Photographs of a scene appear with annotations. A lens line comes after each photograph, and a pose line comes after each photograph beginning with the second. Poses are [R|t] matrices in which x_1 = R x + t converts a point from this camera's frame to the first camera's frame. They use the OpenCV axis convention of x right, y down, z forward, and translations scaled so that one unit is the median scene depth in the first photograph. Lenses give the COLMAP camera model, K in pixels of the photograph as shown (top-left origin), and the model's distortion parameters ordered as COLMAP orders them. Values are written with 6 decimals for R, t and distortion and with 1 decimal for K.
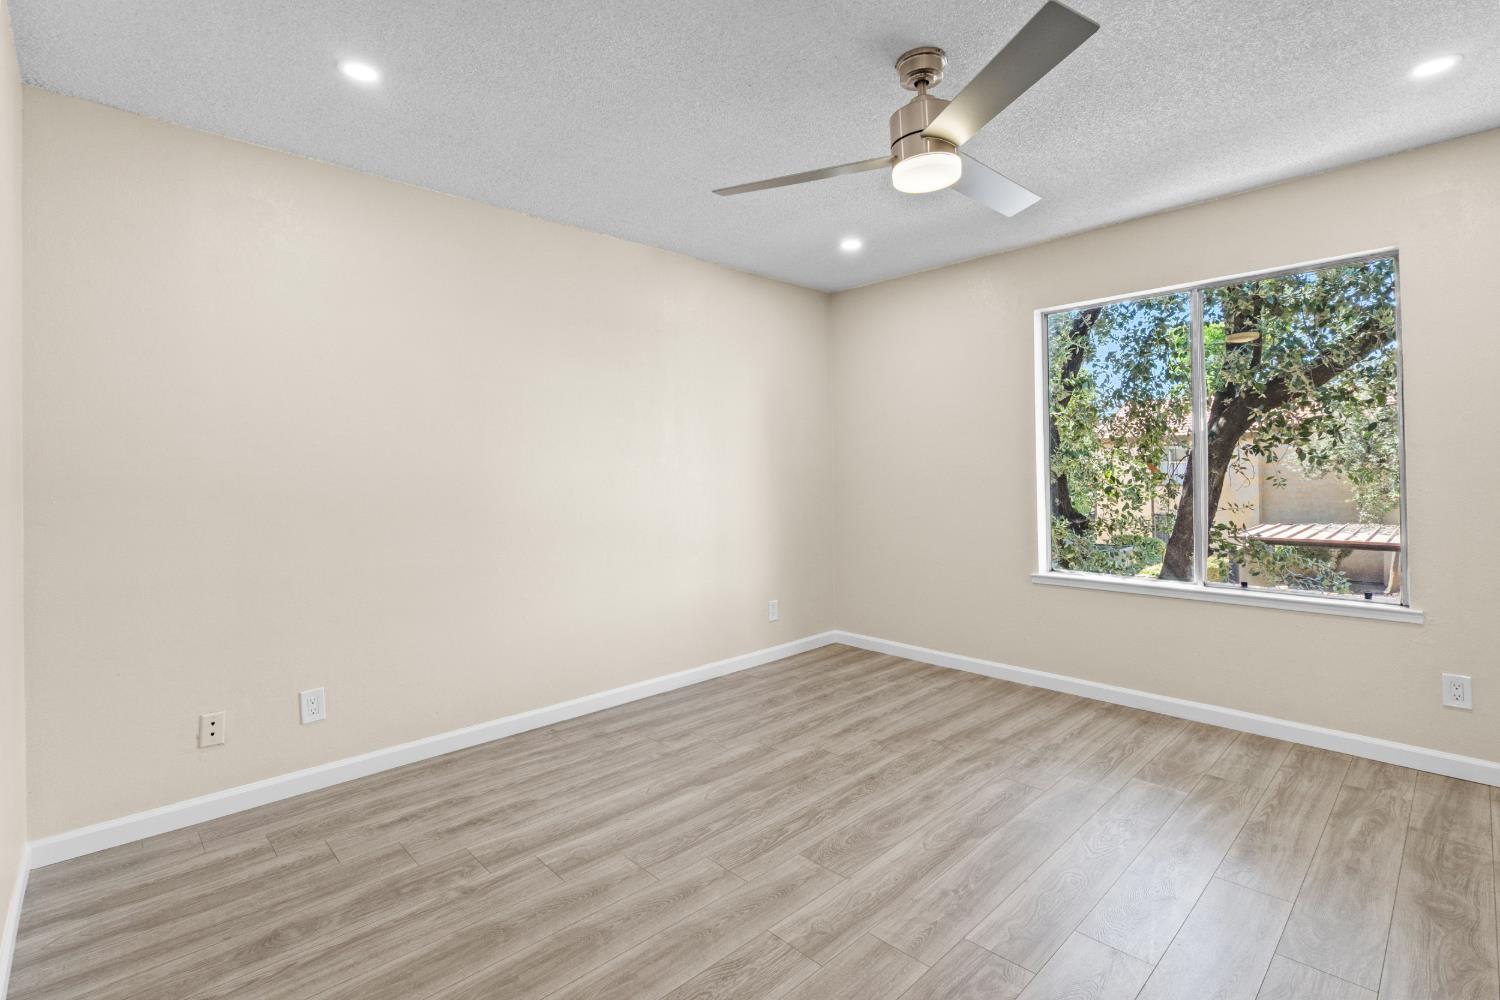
lens RADIAL K [[690.5, 0, 748.3], [0, 690.5, 485.9], [0, 0, 1]] dist [-0.001198, -0.000189]
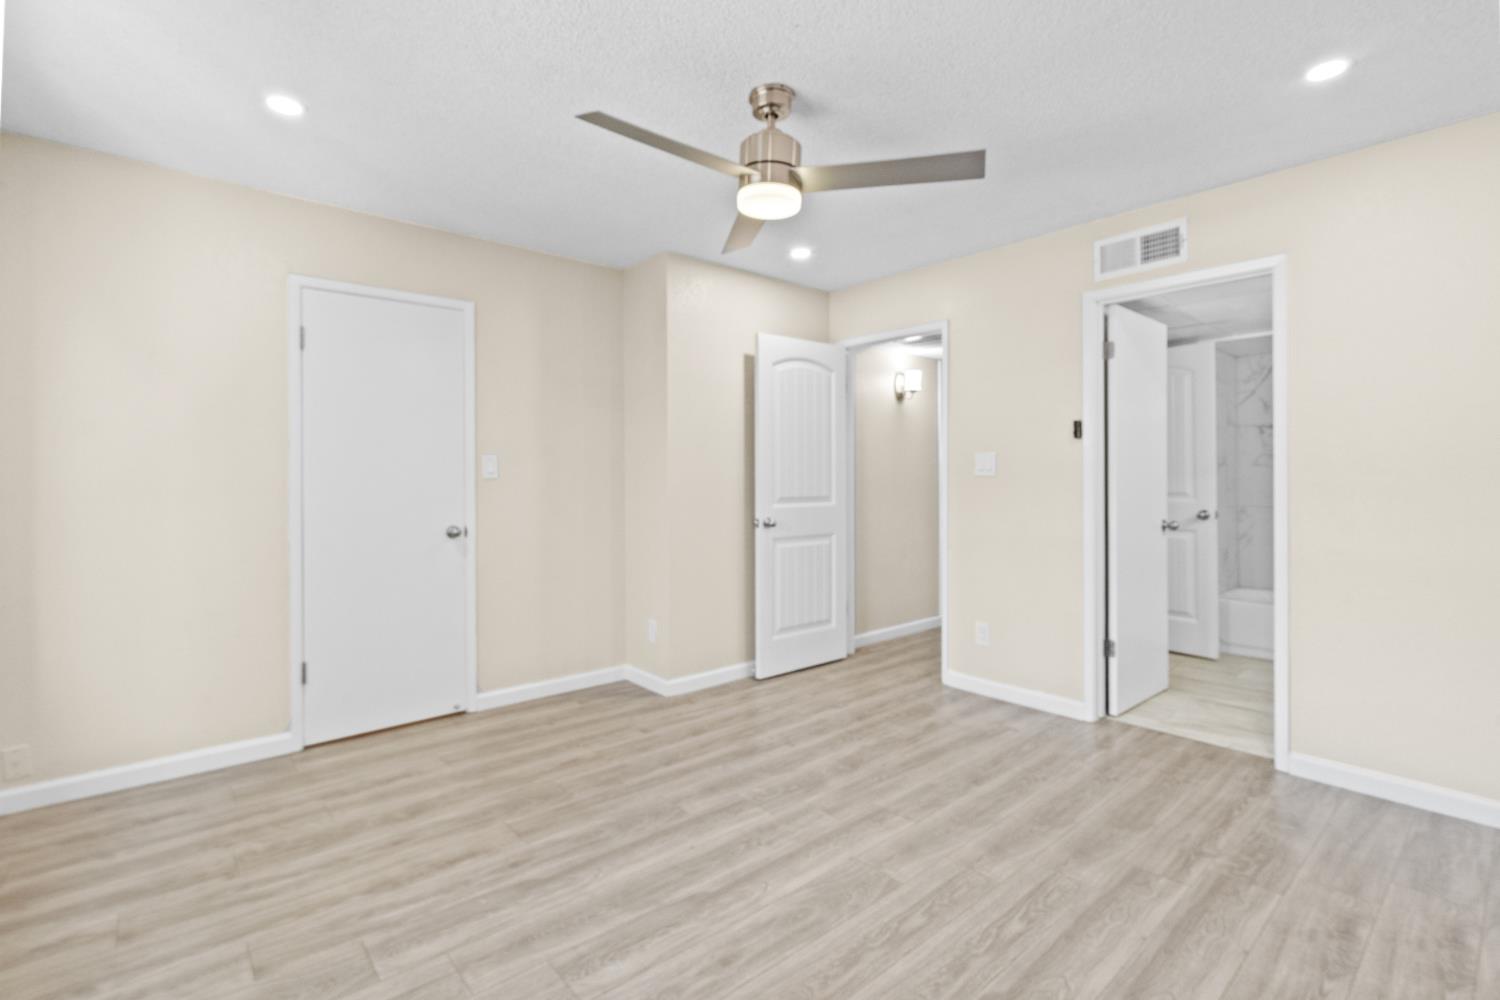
lens RADIAL K [[699.9, 0, 734.3], [0, 699.9, 476.0], [0, 0, 1]] dist [-0.001239, -0.000029]
pose [[-0.997957, 0.017769, 0.061368, 0.228874], [0.018623, 0.999737, 0.013373, -0.040084], [-0.061115, 0.014488, -0.998026, 1.910863]]
